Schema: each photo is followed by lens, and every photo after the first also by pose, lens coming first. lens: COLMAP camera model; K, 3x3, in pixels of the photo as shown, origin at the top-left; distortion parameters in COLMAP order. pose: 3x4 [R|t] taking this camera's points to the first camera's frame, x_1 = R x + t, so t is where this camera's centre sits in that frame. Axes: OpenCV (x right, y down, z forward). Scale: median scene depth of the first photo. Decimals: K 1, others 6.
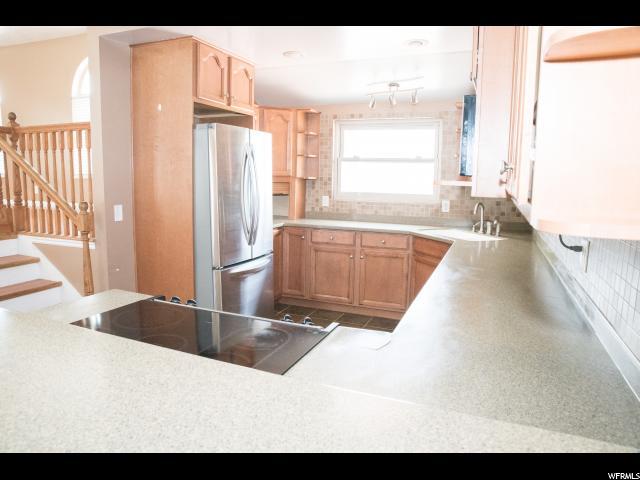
lens RADIAL K [[431.8, 0, 315.2], [0, 431.8, 237.3], [0, 0, 1]] dist [-0.127000, 0.089588]
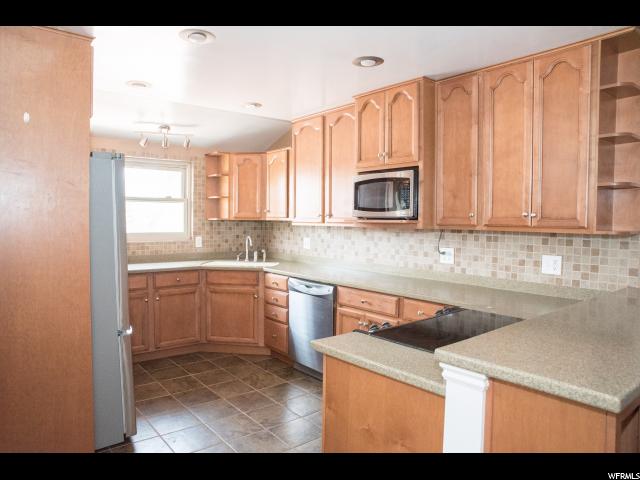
lens RADIAL K [[431.8, 0, 315.2], [0, 431.8, 237.3], [0, 0, 1]] dist [-0.127000, 0.089588]
pose [[0.470672, -0.050484, 0.880863, -0.512347], [0.119474, 0.992813, -0.006939, -0.039074], [-0.874182, 0.108506, 0.473321, 0.202026]]
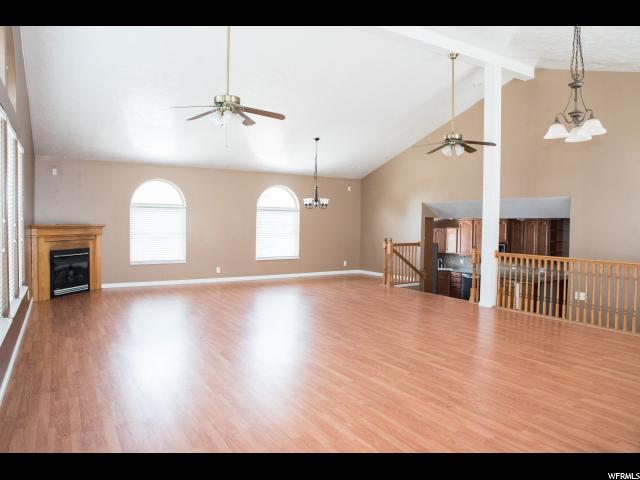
lens RADIAL K [[431.8, 0, 315.2], [0, 431.8, 237.3], [0, 0, 1]] dist [-0.127000, 0.089588]
pose [[0.591669, -0.032184, 0.805538, -2.410309], [0.106190, 0.993608, -0.038300, -0.186004], [-0.799156, 0.108201, 0.591305, -0.187453]]
